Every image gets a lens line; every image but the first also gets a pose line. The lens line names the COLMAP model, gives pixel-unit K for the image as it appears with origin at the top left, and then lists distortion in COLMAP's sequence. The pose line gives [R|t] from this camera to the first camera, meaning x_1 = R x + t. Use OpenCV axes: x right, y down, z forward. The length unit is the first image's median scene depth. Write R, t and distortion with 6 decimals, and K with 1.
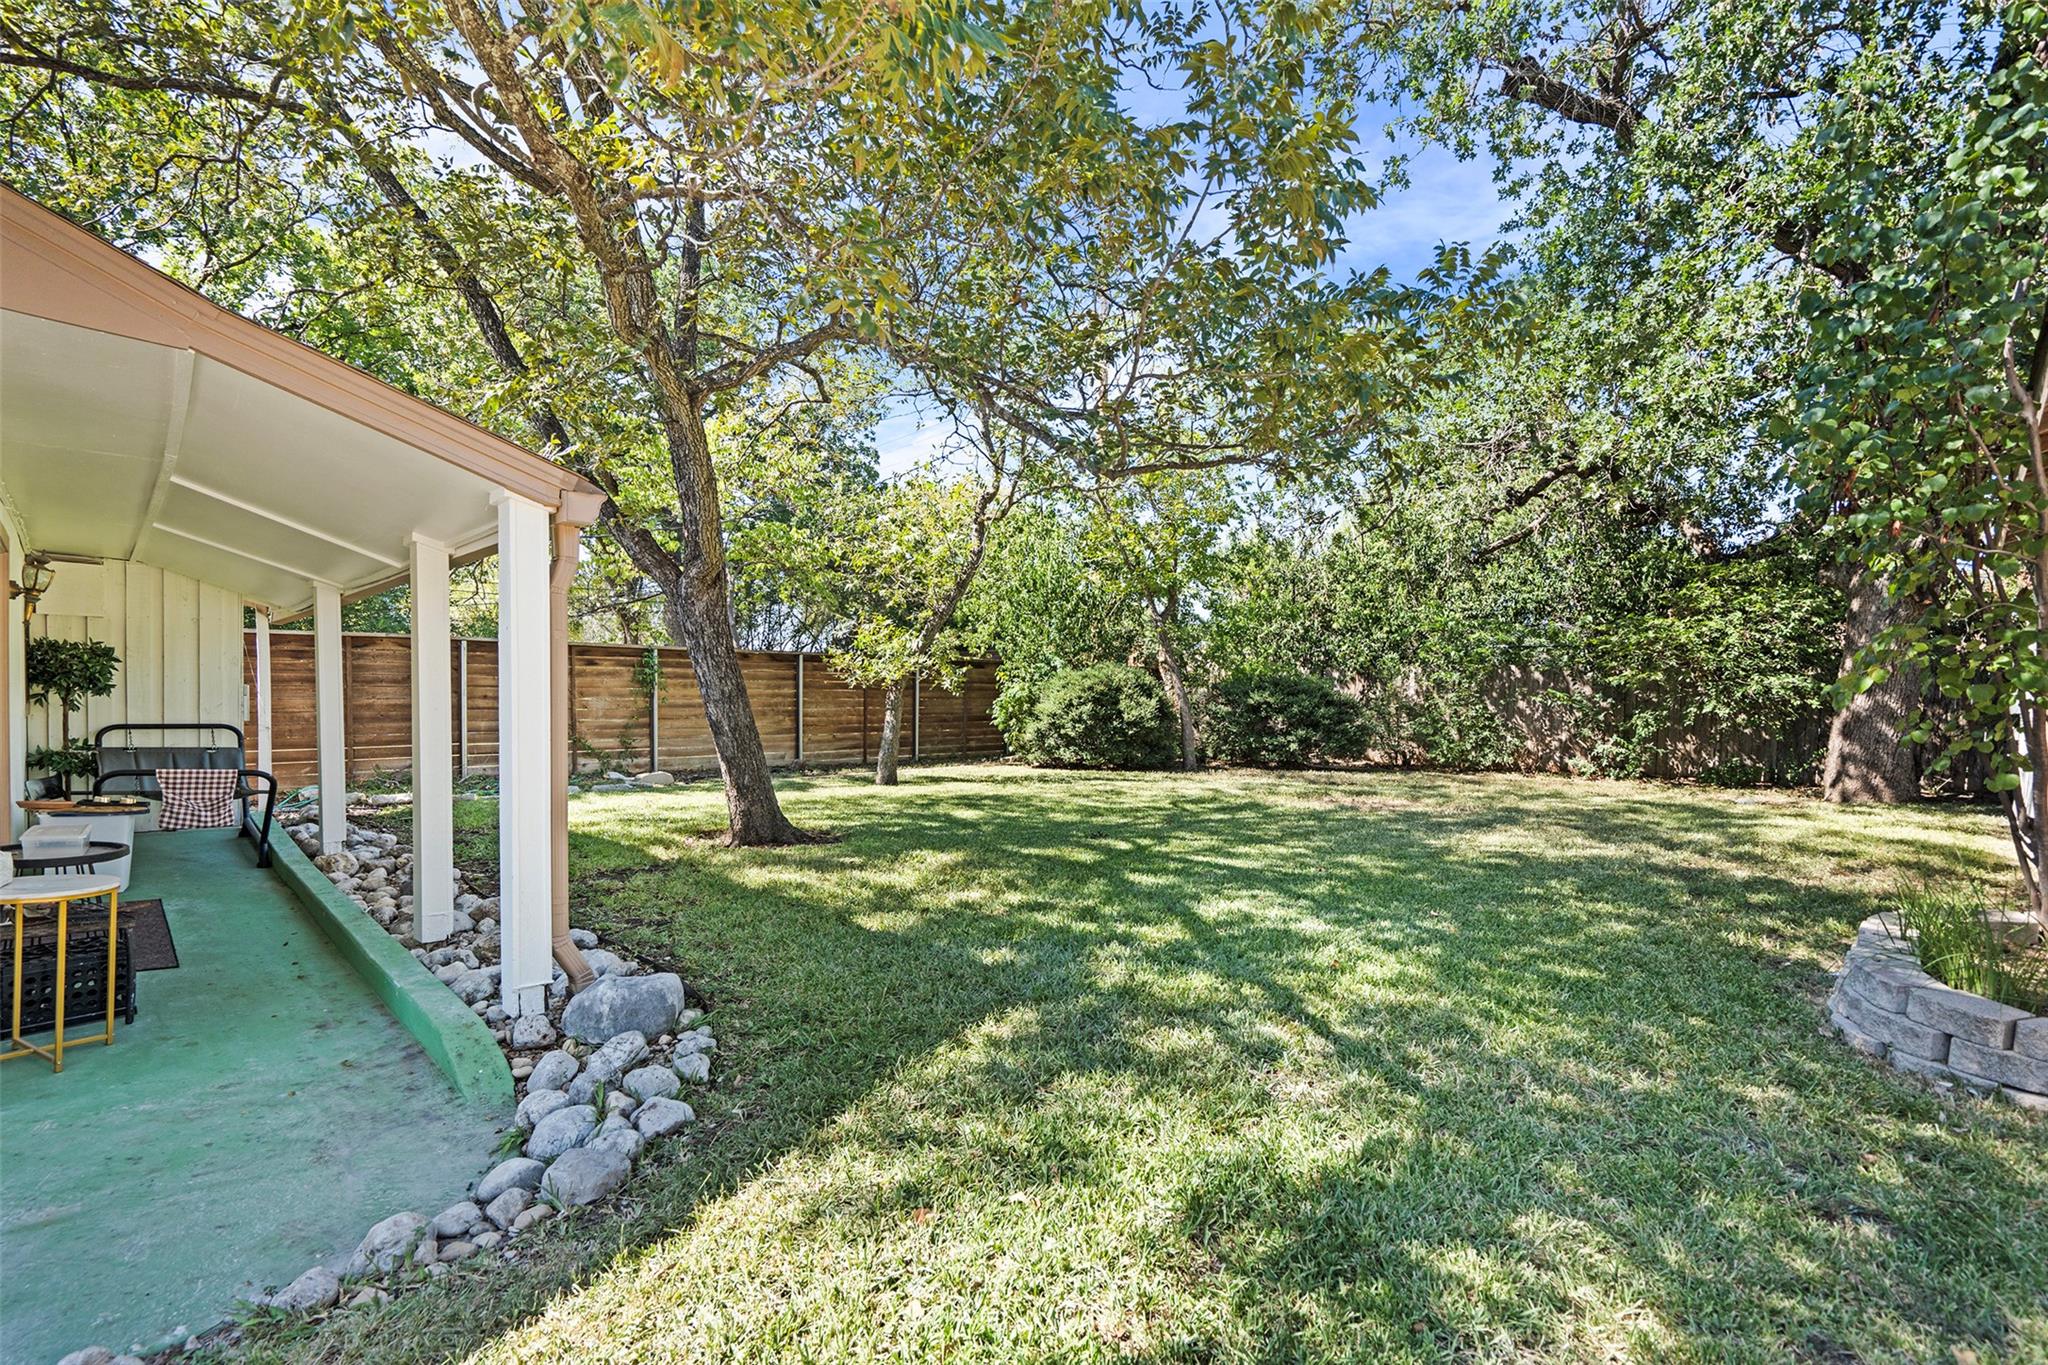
lens RADIAL K [[935.0, 0, 1024.6], [0, 935.0, 691.8], [0, 0, 1]] dist [-0.002093, 0.000884]
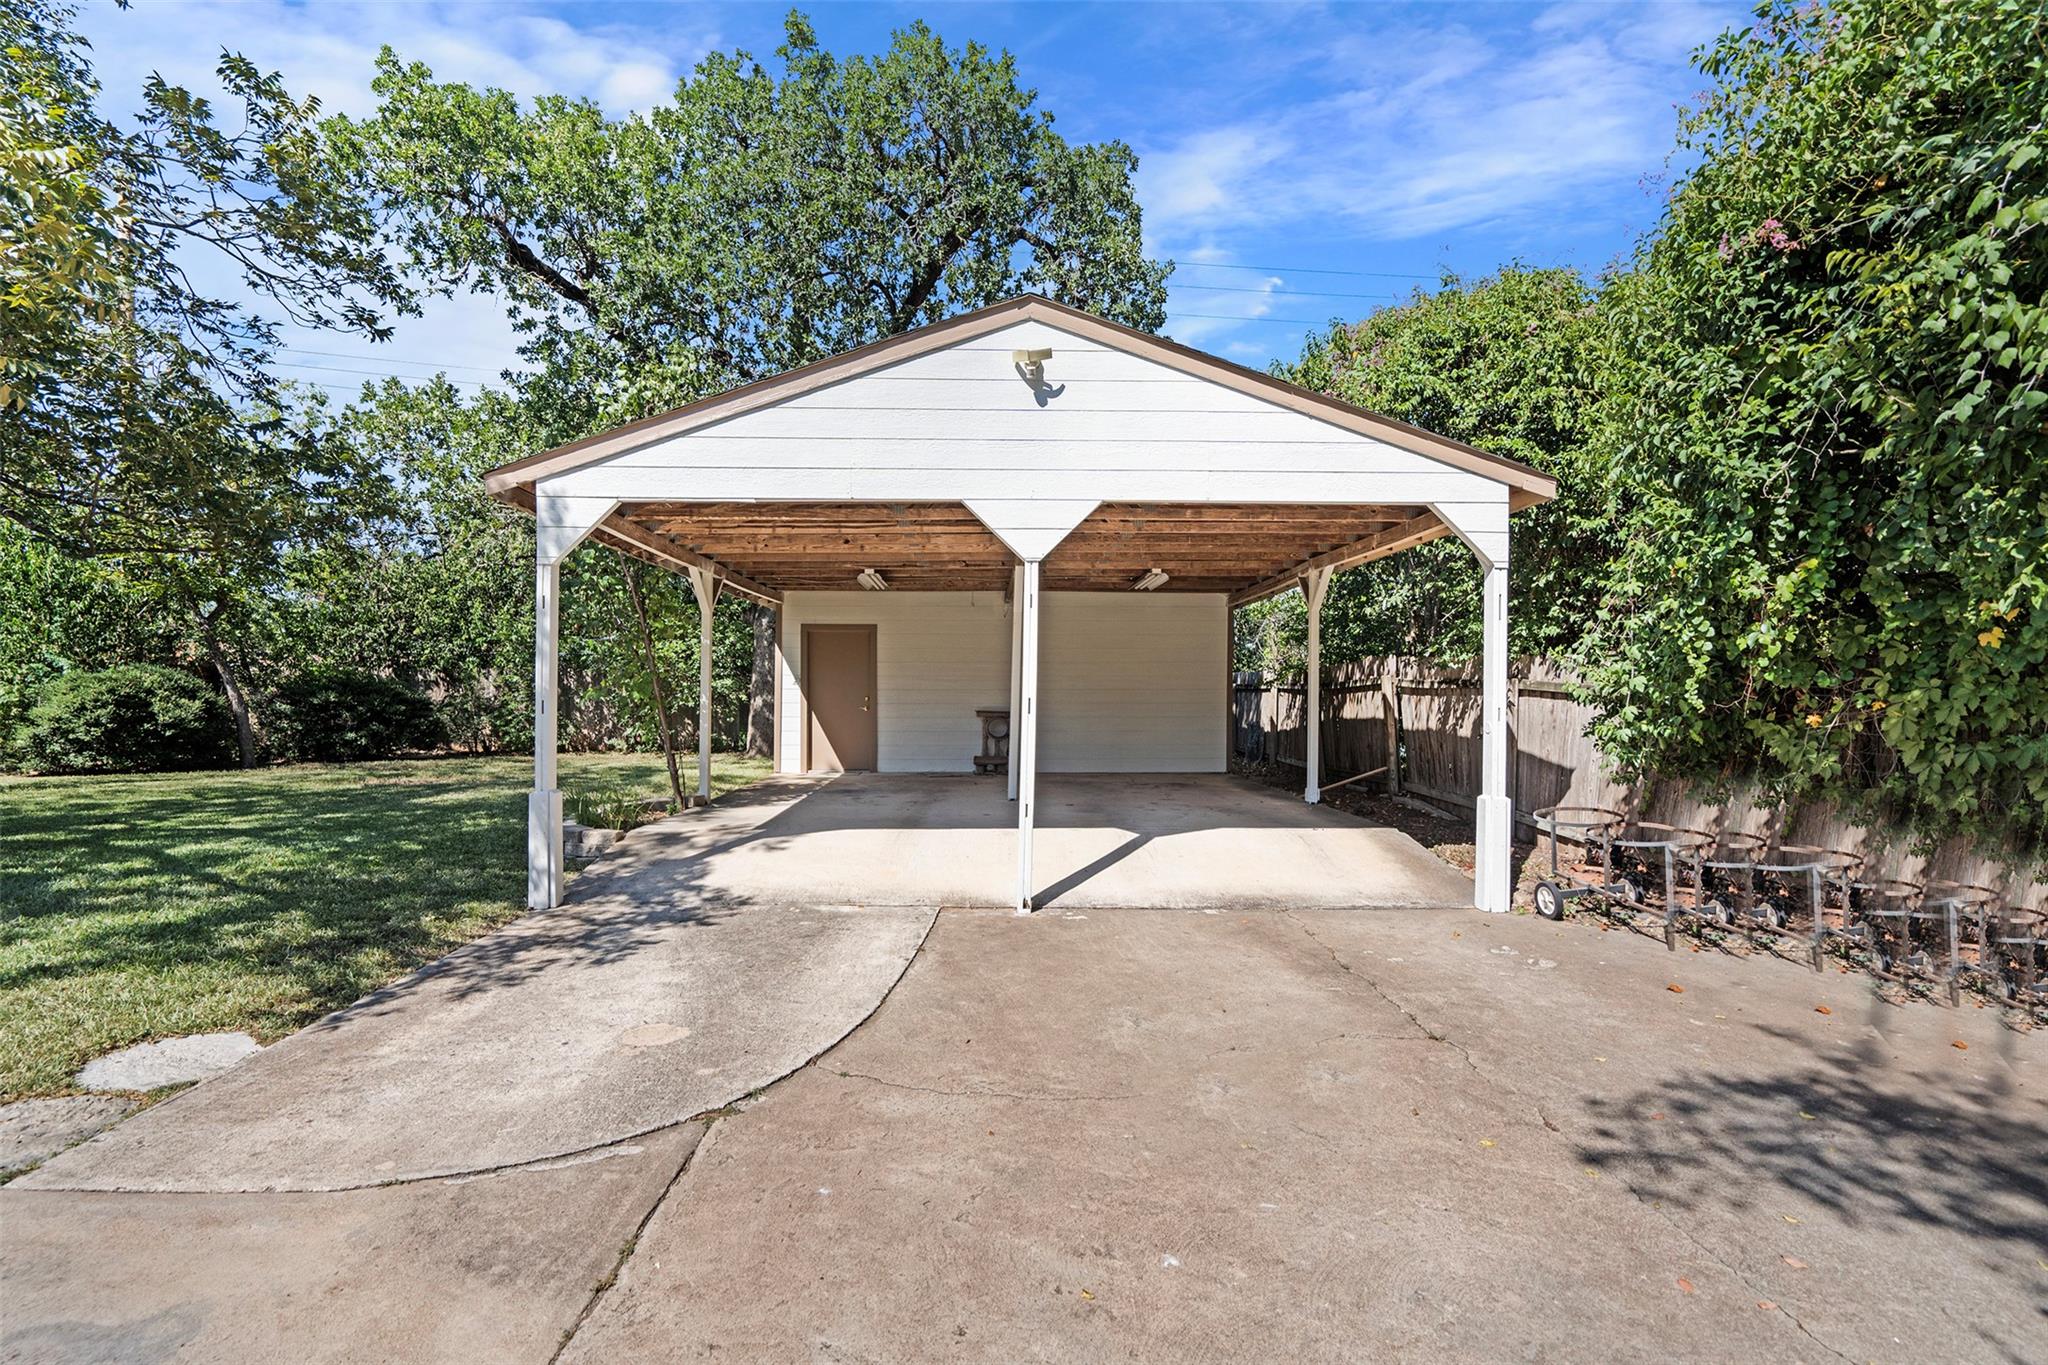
lens RADIAL K [[935.0, 0, 1018.0], [0, 935.0, 700.2], [0, 0, 1]] dist [-0.002093, 0.000884]
pose [[0.688703, -0.015990, 0.724868, 0.015306], [0.000458, 0.999766, 0.021619, -0.014632], [-0.725044, -0.014557, 0.688549, -0.354355]]
